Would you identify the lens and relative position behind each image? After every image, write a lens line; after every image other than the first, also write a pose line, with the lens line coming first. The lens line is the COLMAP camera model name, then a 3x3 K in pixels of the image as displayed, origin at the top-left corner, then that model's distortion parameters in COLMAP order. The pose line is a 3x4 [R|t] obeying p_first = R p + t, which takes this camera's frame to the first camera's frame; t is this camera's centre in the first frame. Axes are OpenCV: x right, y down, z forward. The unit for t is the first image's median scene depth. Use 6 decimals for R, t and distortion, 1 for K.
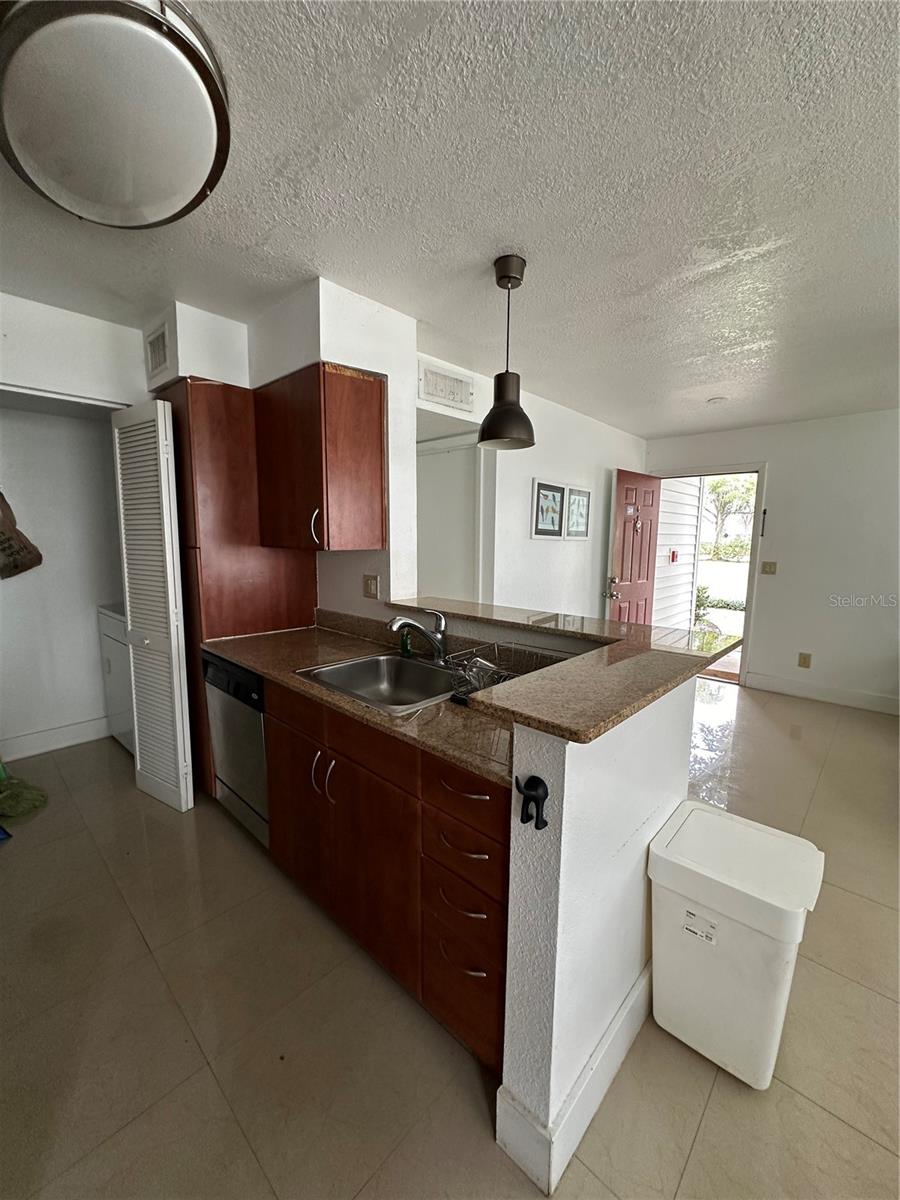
lens RADIAL K [[476.2, 0, 448.6], [0, 476.2, 598.9], [0, 0, 1]] dist [-0.000530, 0.000323]
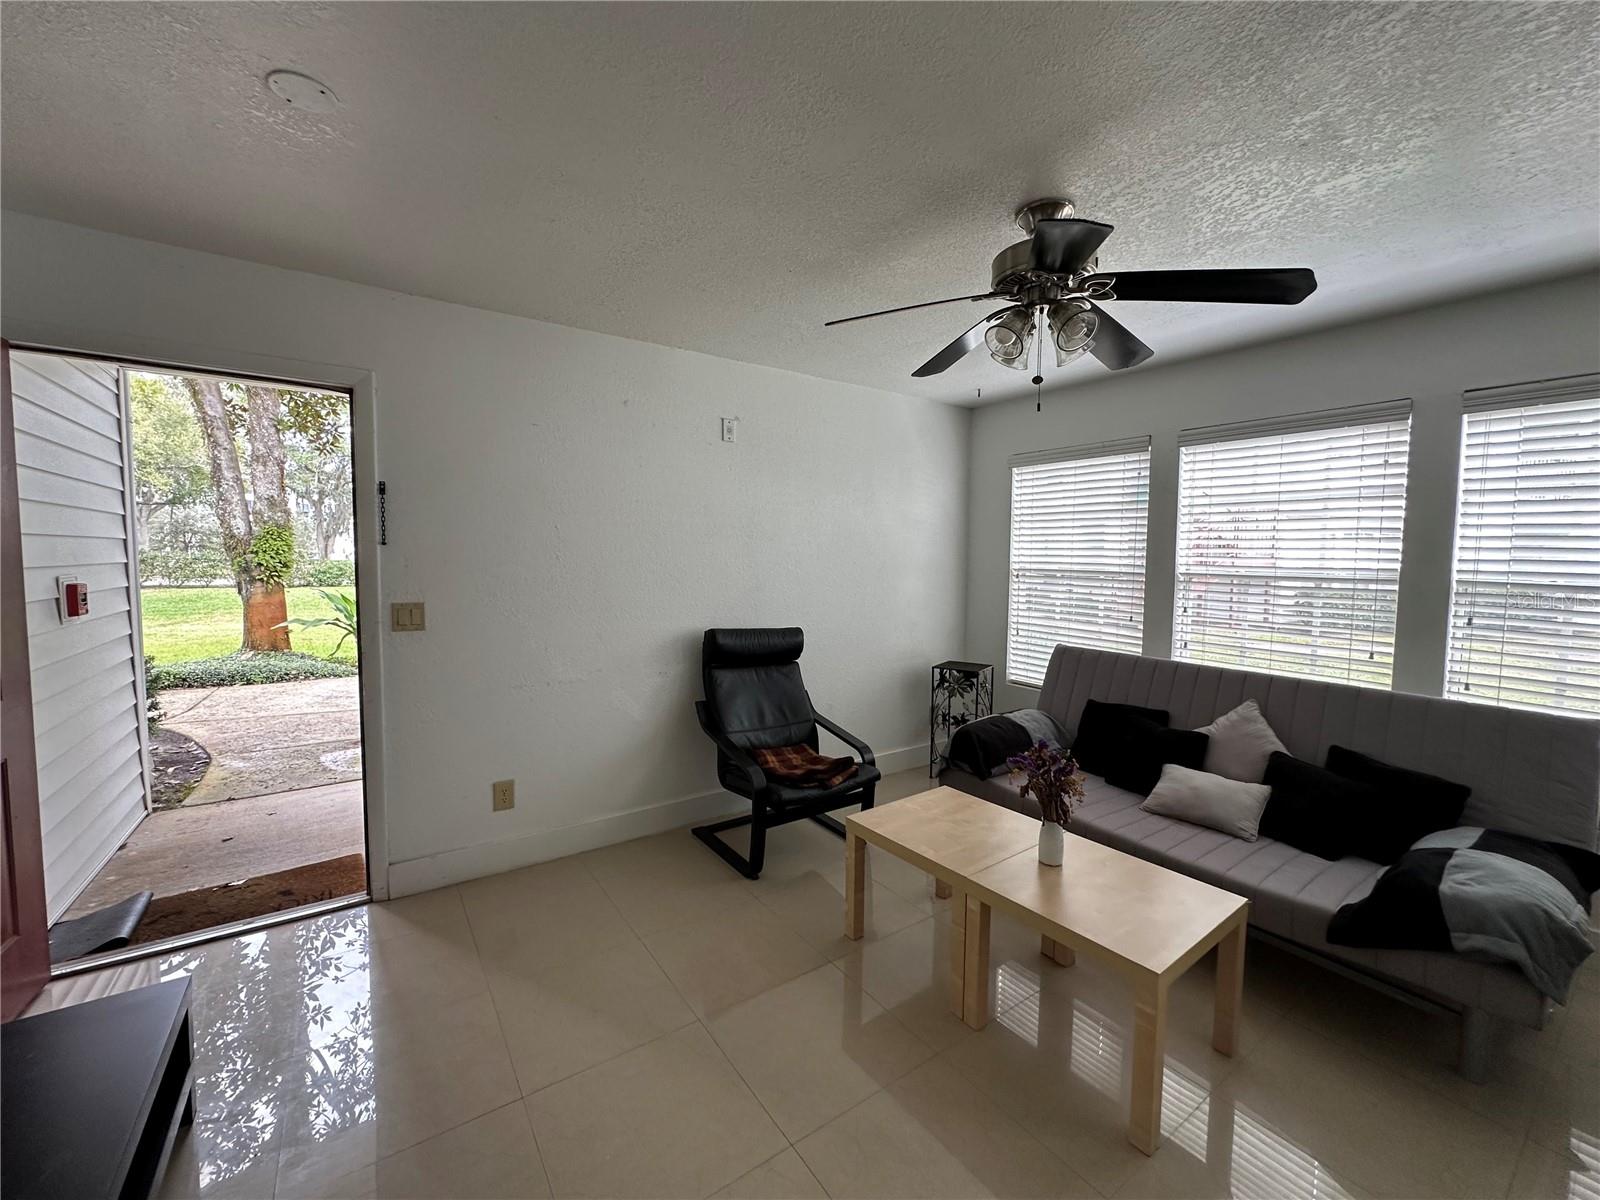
lens RADIAL K [[634.9, 0, 803.7], [0, 634.9, 599.7], [0, 0, 1]] dist [-0.000530, 0.000323]
pose [[0.200688, -0.061445, 0.977726, 0.170175], [0.115791, 0.992523, 0.038608, -0.060075], [-0.972788, 0.105463, 0.206302, 0.515061]]
